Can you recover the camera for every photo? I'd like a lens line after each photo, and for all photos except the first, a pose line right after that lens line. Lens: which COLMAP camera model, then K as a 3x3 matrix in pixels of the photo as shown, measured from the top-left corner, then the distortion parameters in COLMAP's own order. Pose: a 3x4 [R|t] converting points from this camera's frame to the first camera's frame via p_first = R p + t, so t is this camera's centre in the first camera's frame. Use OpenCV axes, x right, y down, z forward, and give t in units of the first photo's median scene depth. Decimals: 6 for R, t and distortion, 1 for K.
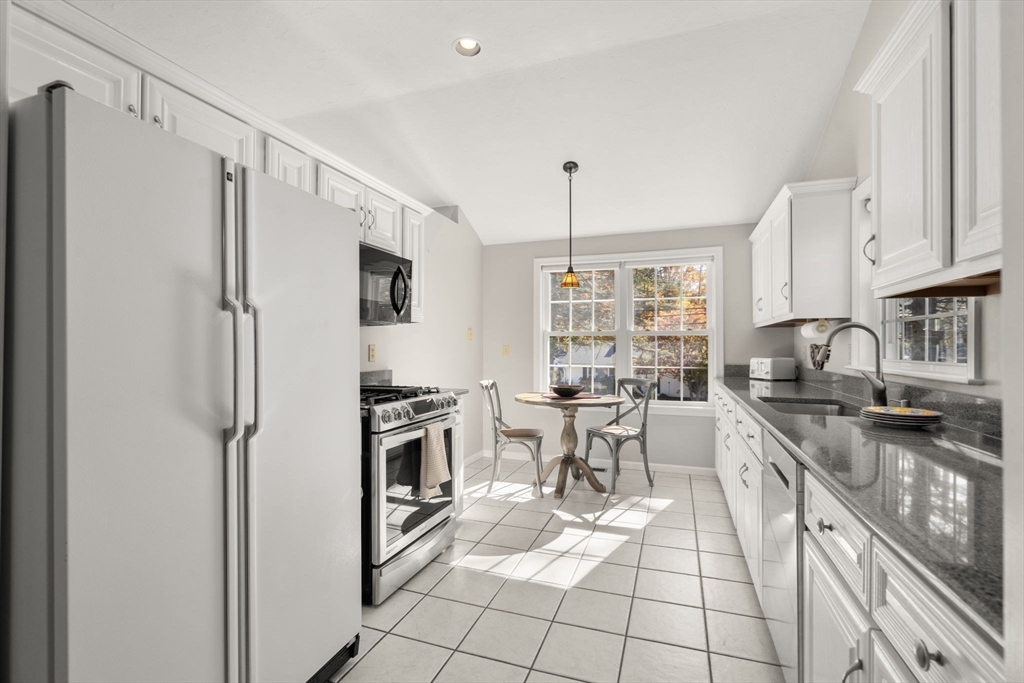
lens RADIAL K [[463.4, 0, 507.3], [0, 463.4, 347.1], [0, 0, 1]] dist [-0.001370, 0.000330]
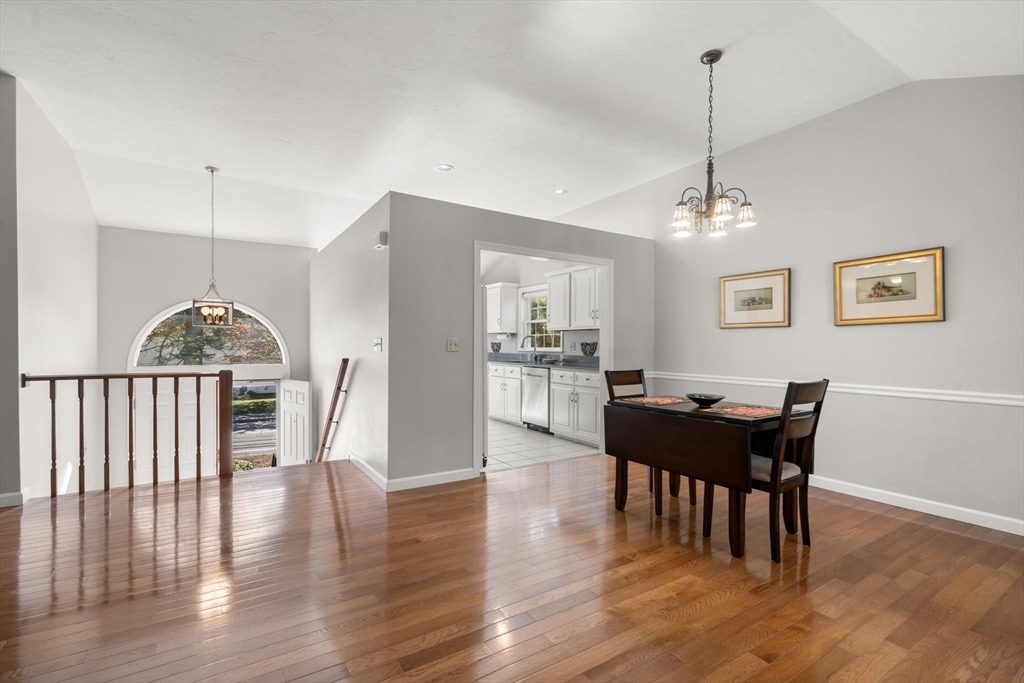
lens RADIAL K [[463.4, 0, 507.3], [0, 463.4, 347.1], [0, 0, 1]] dist [-0.001370, 0.000330]
pose [[0.617591, 0.000630, 0.786499, -1.079955], [-0.005106, 0.999982, 0.003209, 0.010027], [-0.786483, -0.005997, 0.617583, -0.498851]]
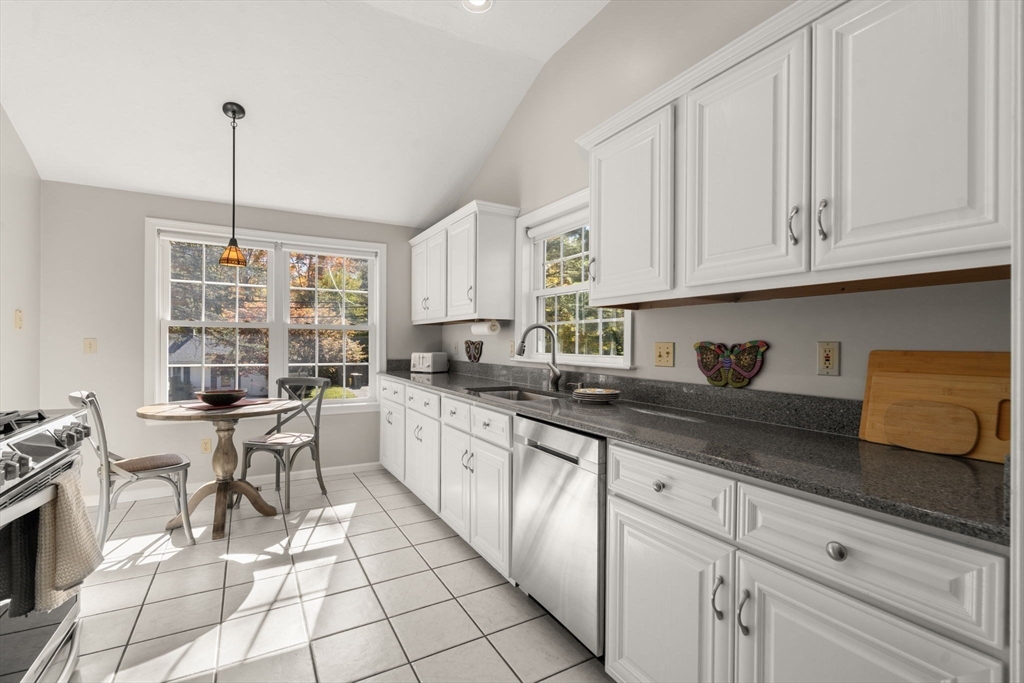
lens RADIAL K [[463.4, 0, 507.3], [0, 463.4, 347.1], [0, 0, 1]] dist [-0.001370, 0.000330]
pose [[0.654554, -0.001952, 0.756013, -0.151360], [-0.006677, 0.999943, 0.008363, -0.000239], [-0.755986, -0.010522, 0.654503, 0.137645]]
